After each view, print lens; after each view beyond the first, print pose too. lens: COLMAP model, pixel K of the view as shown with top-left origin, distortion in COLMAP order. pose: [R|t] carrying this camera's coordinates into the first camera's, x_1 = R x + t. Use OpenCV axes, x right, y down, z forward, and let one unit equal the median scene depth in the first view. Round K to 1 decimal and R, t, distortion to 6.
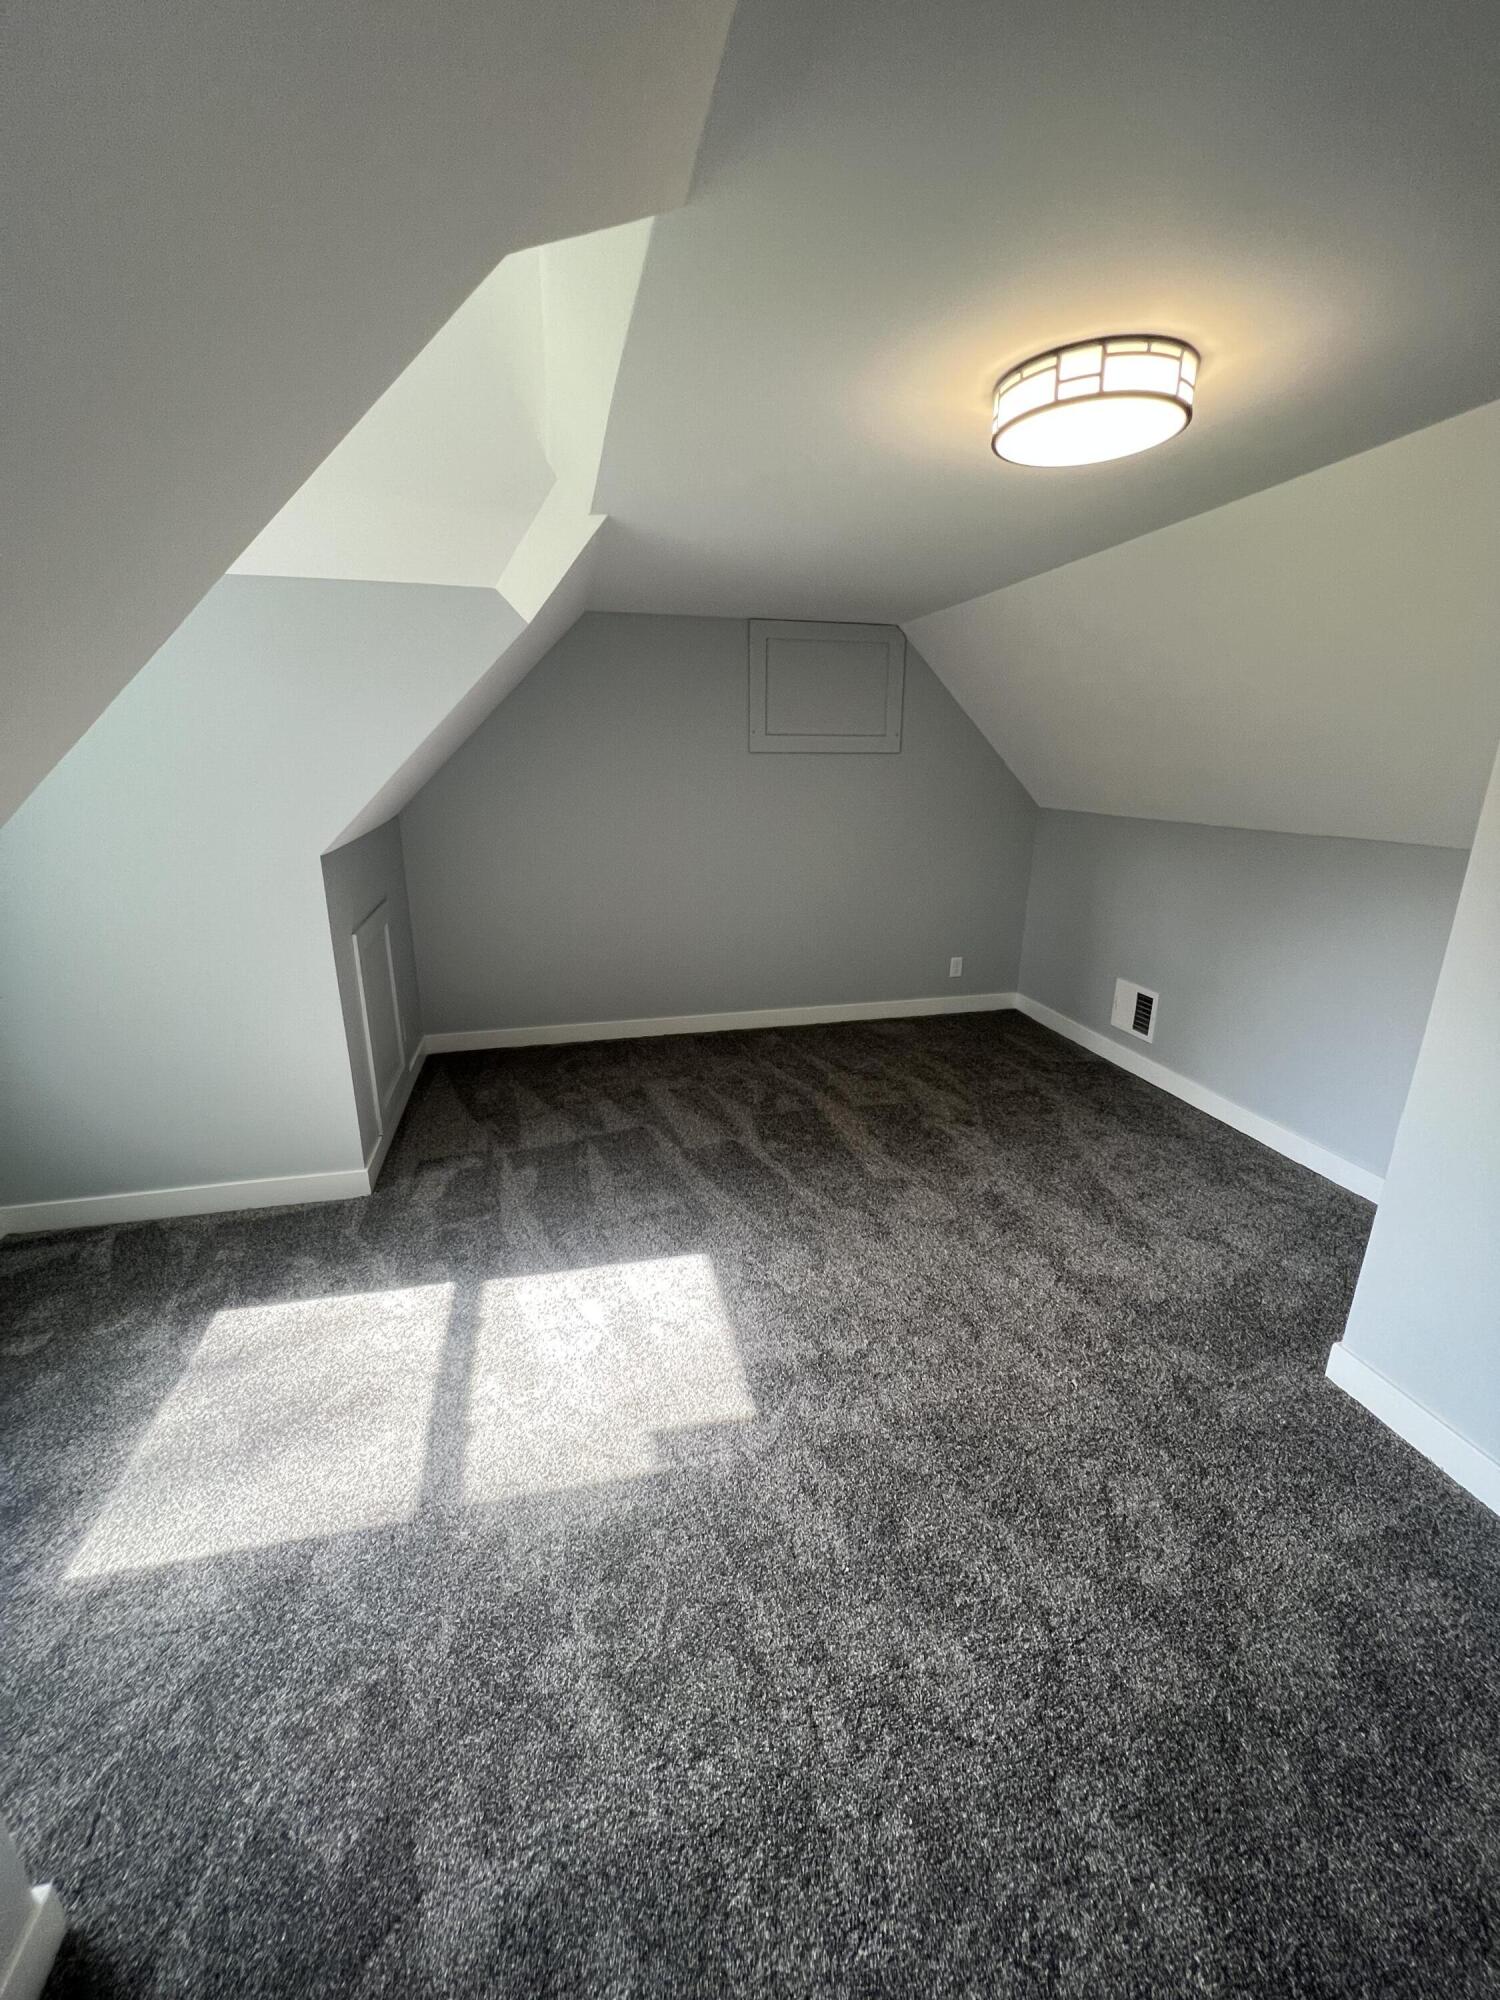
lens RADIAL K [[803.0, 0, 750.0], [0, 803.0, 1000.0], [0, 0, 1]] dist [-0.000276, -0.000013]
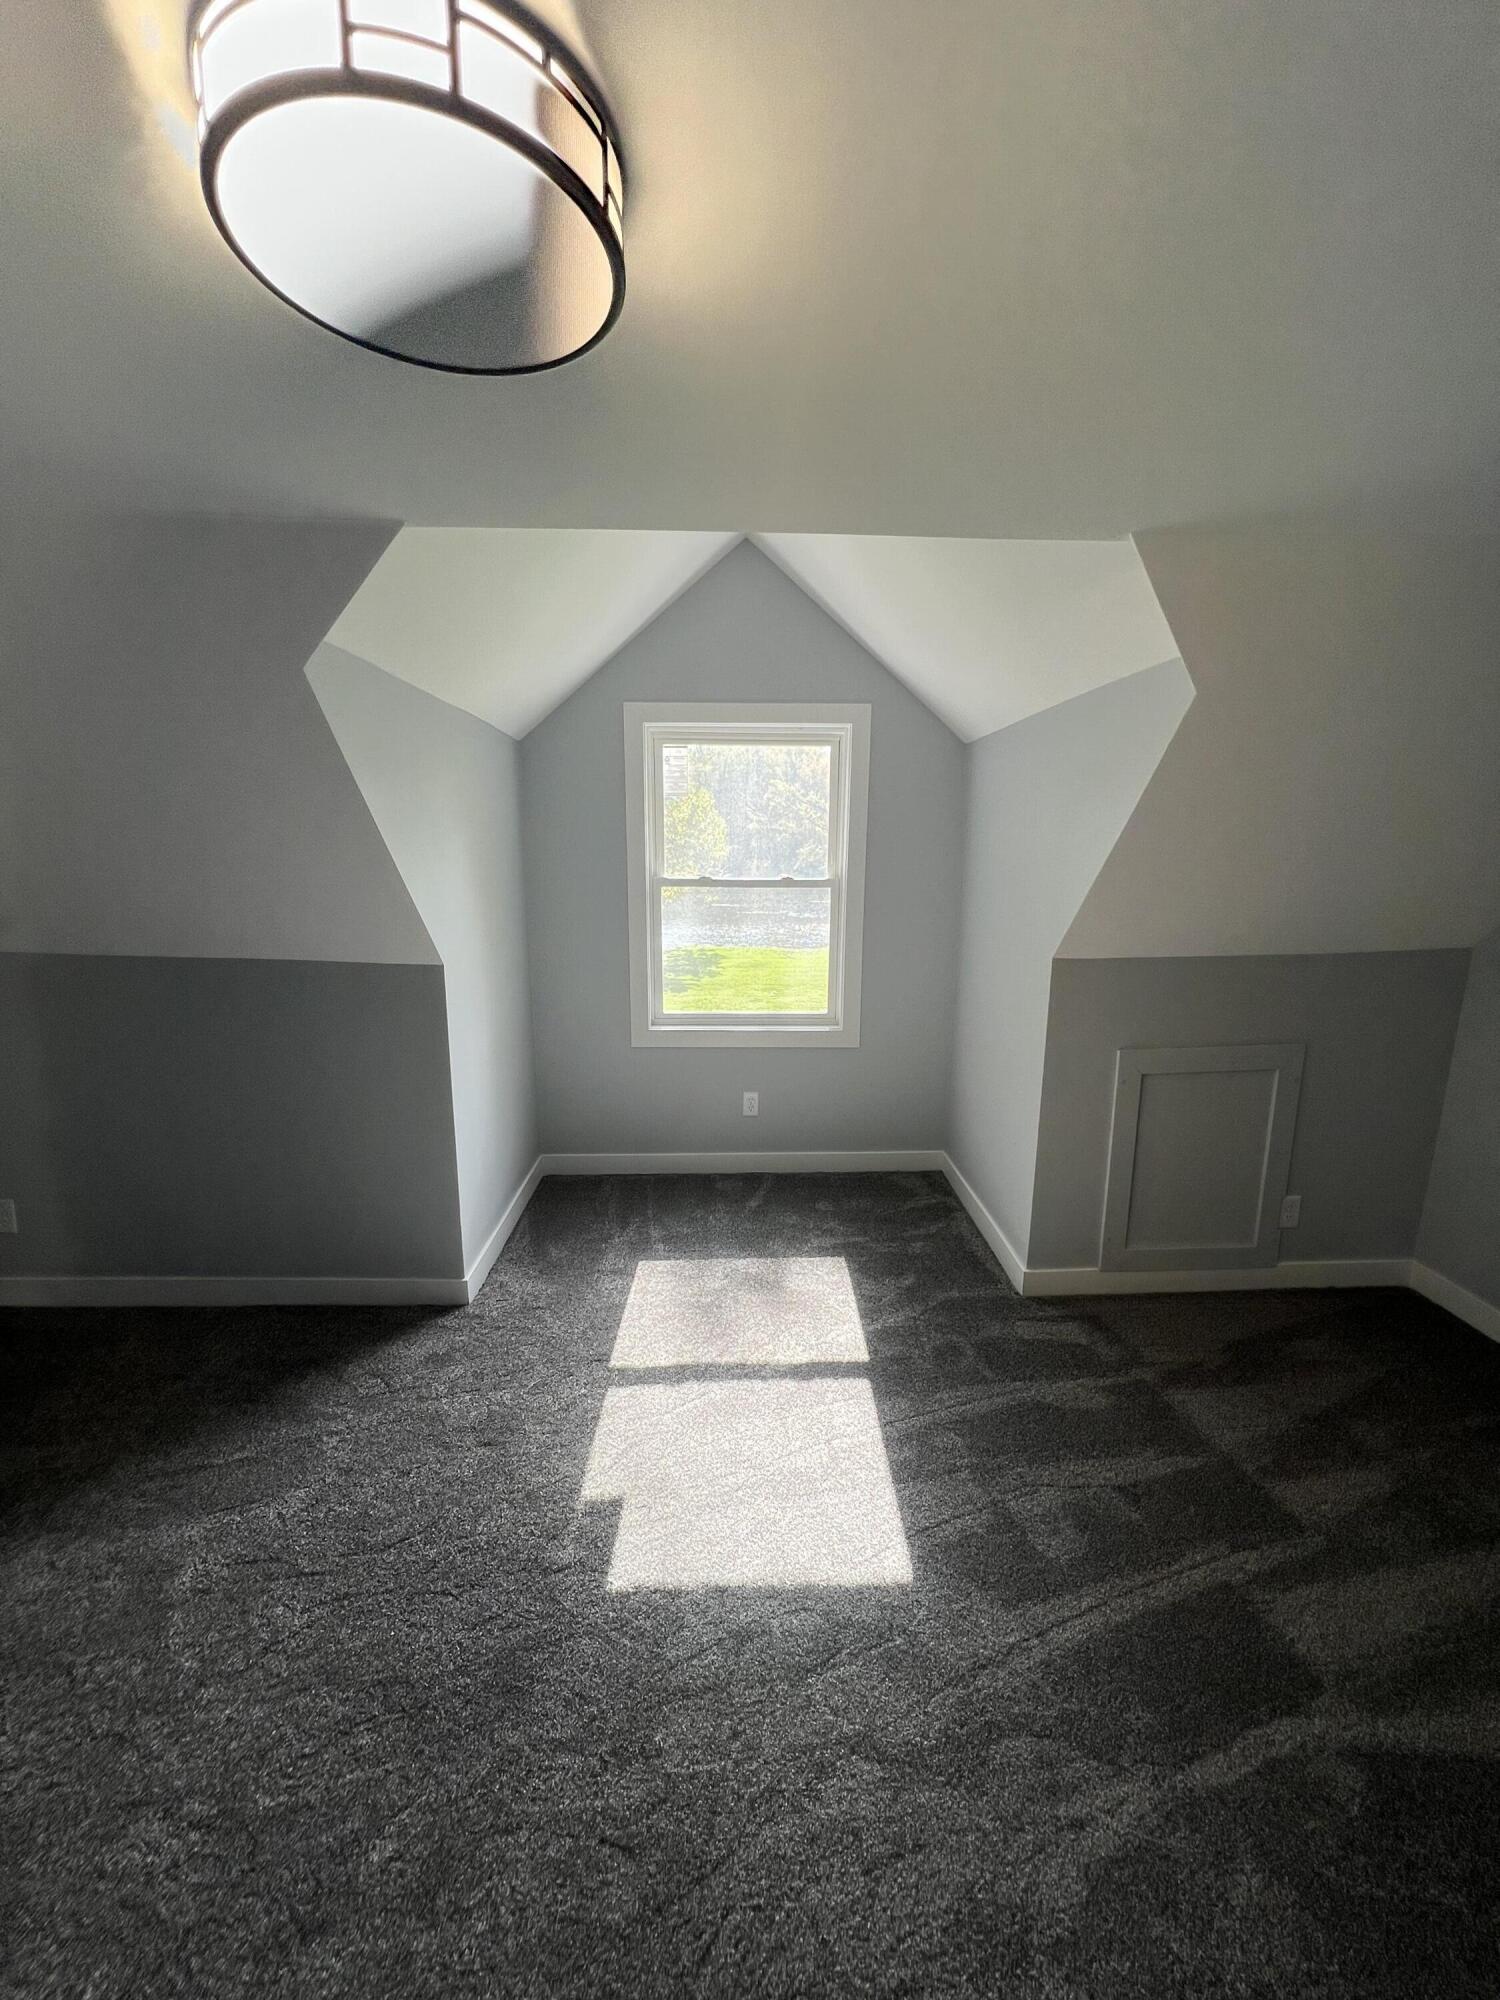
lens RADIAL K [[807.7, 0, 750.0], [0, 807.7, 1000.0], [0, 0, 1]] dist [-0.001882, 0.000073]
pose [[-0.206894, 0.183707, -0.960961, 0.514866], [-0.290303, 0.926450, 0.239612, -0.250717], [0.934301, 0.328545, -0.138346, 0.772356]]
